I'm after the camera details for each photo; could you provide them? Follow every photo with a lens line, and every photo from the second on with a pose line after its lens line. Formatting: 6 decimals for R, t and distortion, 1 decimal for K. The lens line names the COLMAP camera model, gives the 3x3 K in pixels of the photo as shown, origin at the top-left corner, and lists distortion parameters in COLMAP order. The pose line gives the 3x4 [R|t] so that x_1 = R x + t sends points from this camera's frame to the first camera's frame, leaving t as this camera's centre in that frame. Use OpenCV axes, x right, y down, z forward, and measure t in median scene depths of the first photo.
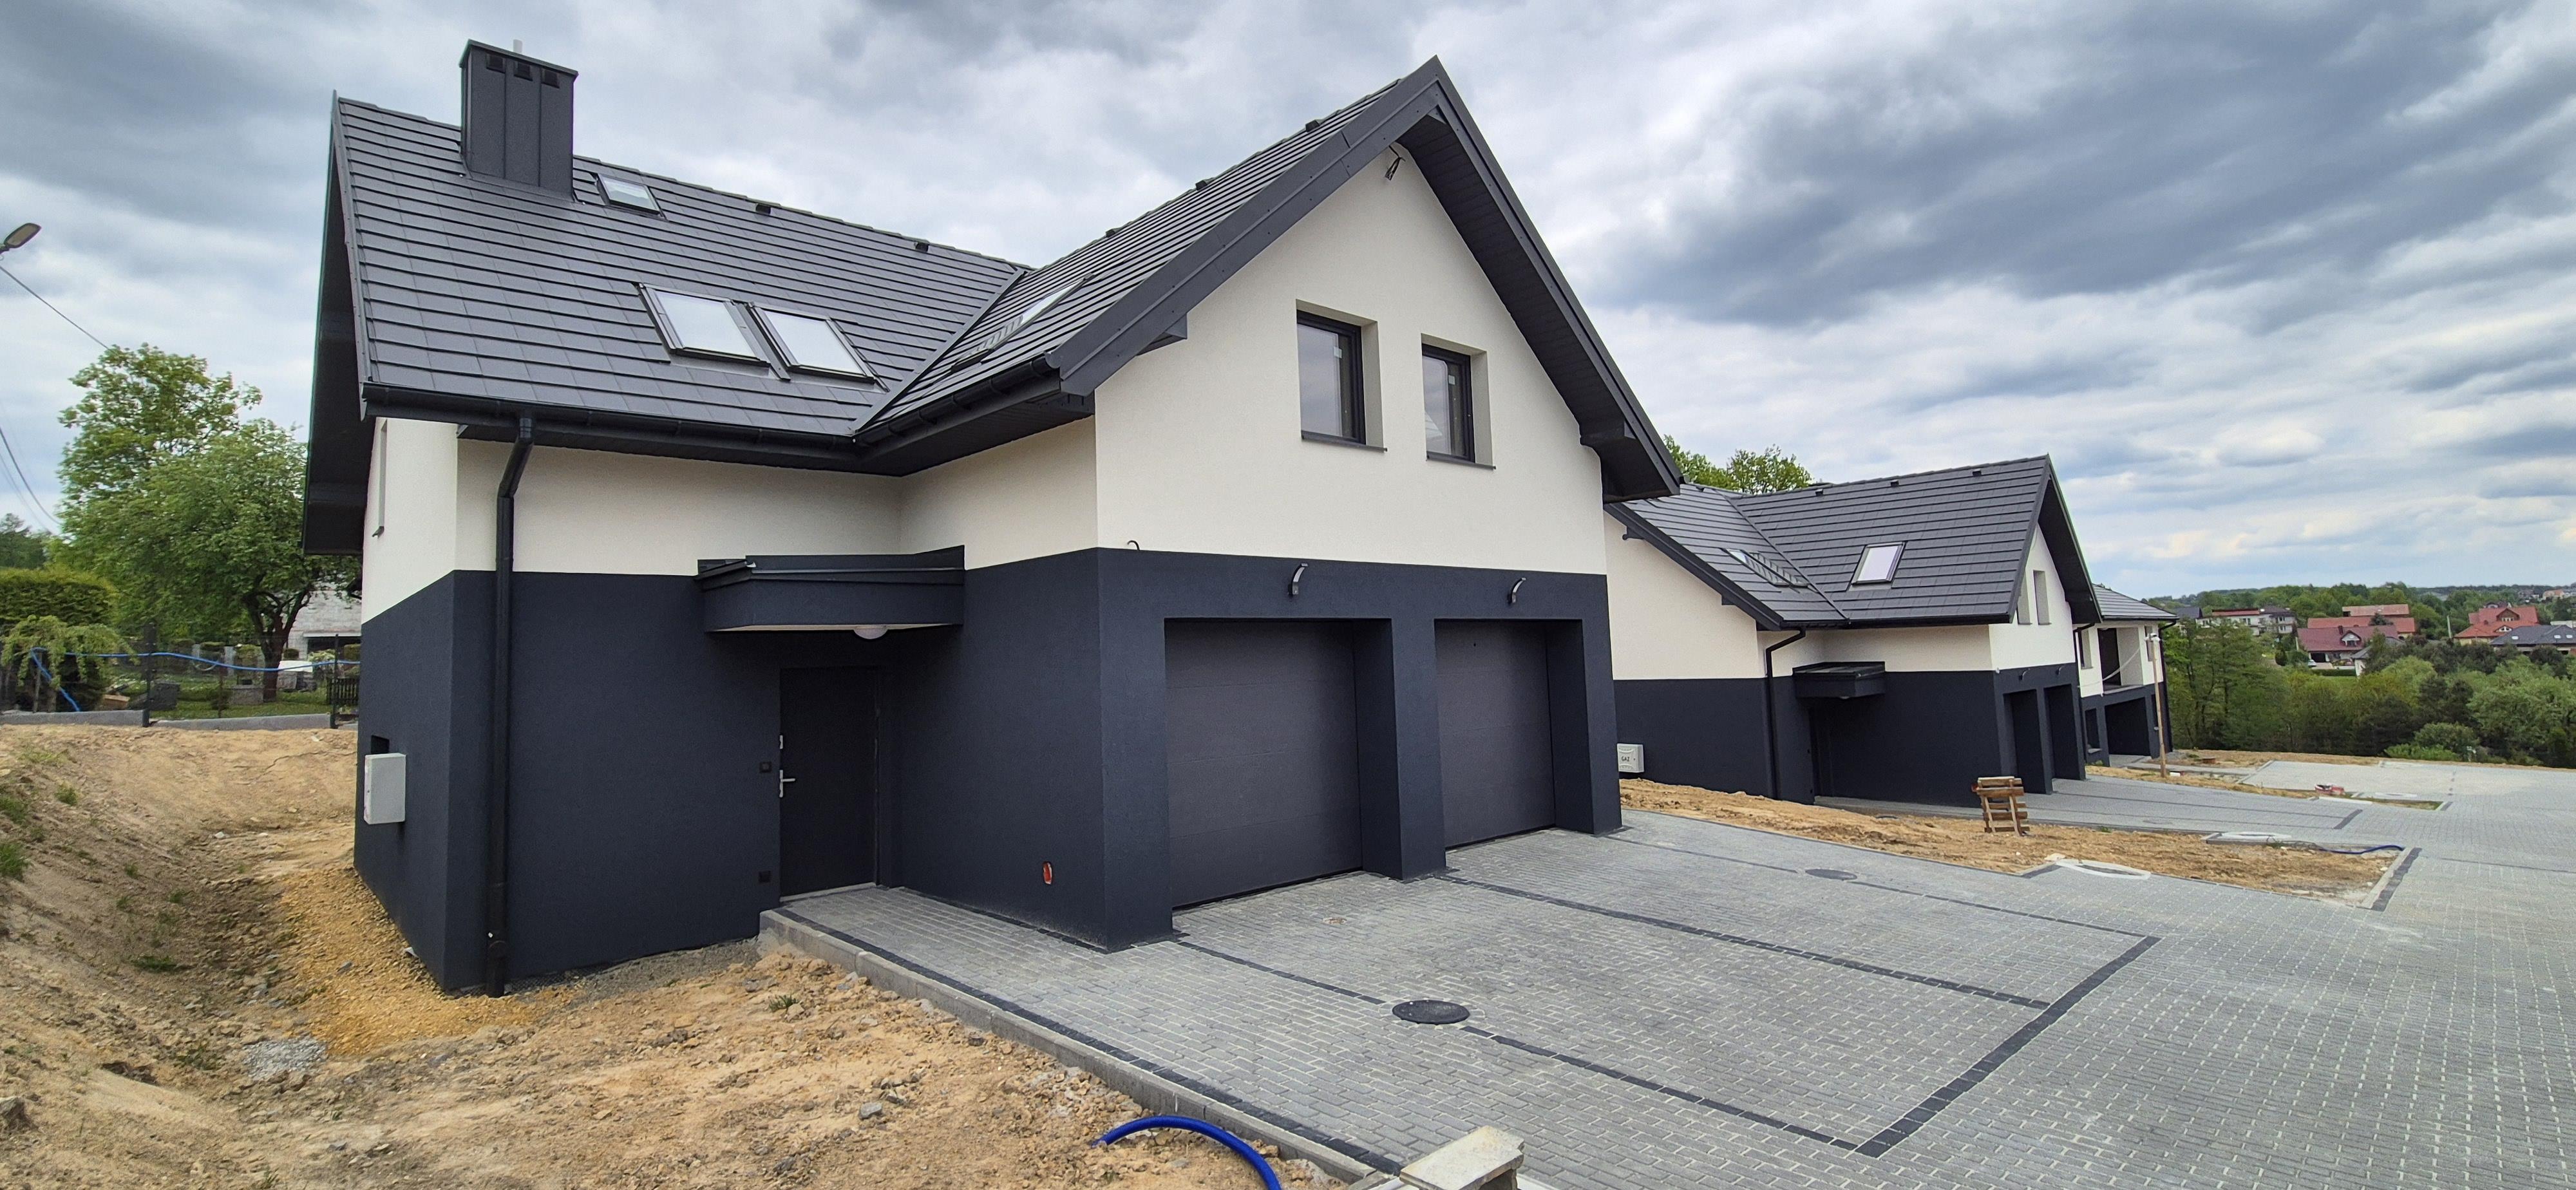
lens RADIAL K [[1110.0, 0, 1288.0], [0, 1110.0, 595.0], [0, 0, 1]] dist [0.001146, -0.001213]
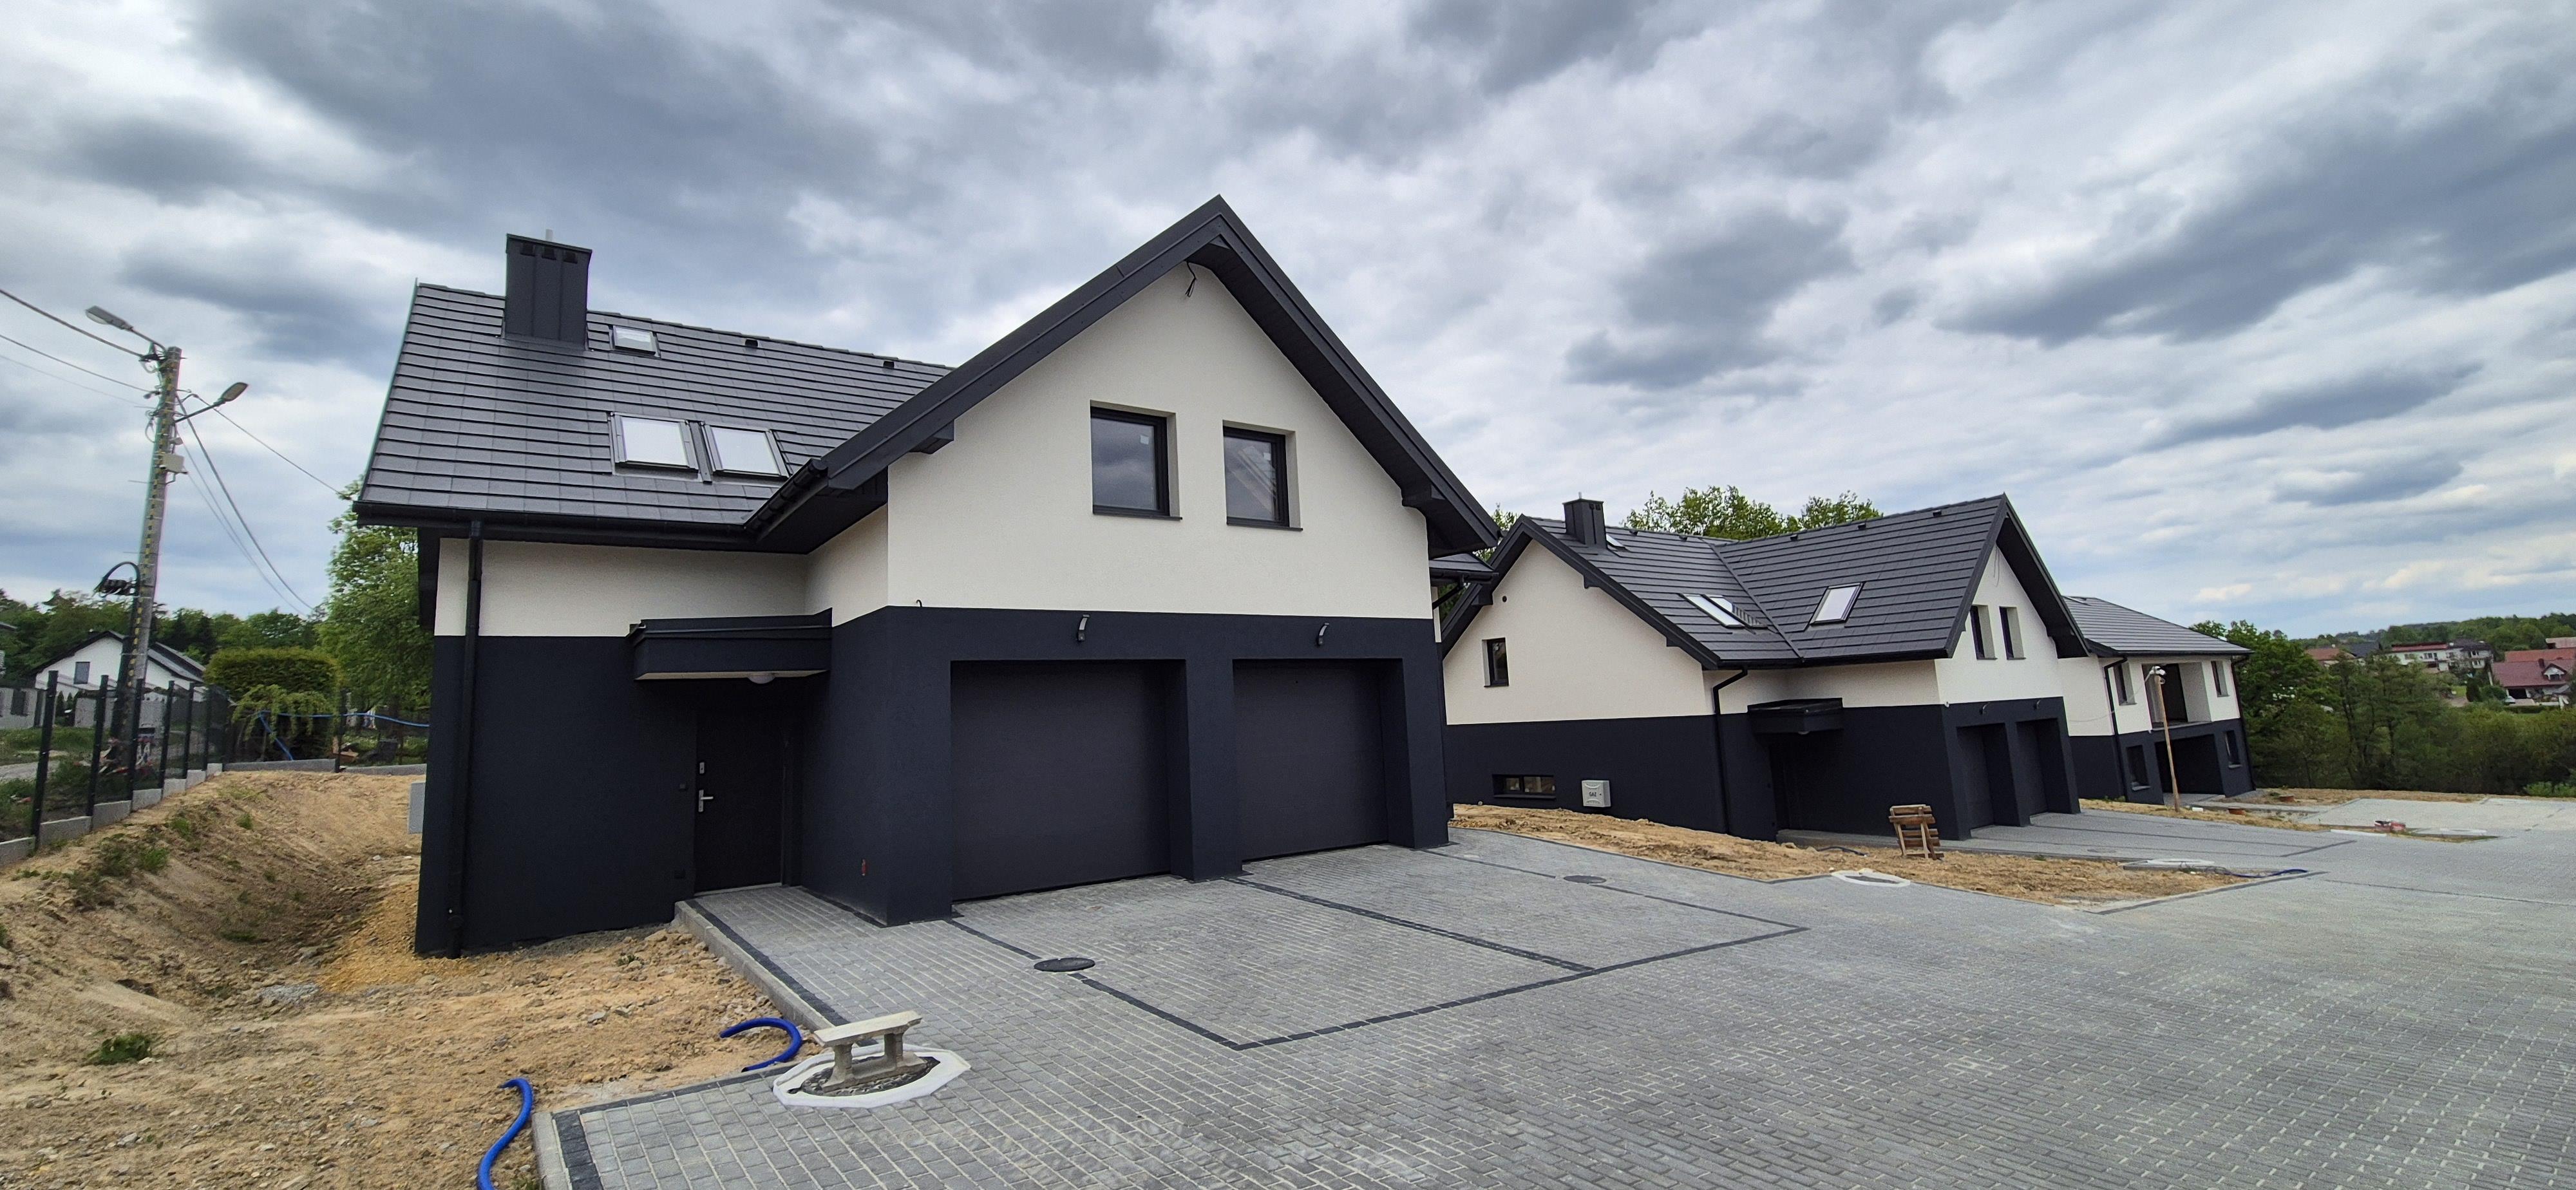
lens RADIAL K [[1061.6, 0, 1288.0], [0, 1061.6, 595.0], [0, 0, 1]] dist [-0.008962, 0.006992]
pose [[0.992600, -0.028309, -0.118080, 0.255360], [0.021874, 0.998223, -0.055438, 0.013221], [0.119440, 0.052444, 0.991455, -0.088997]]
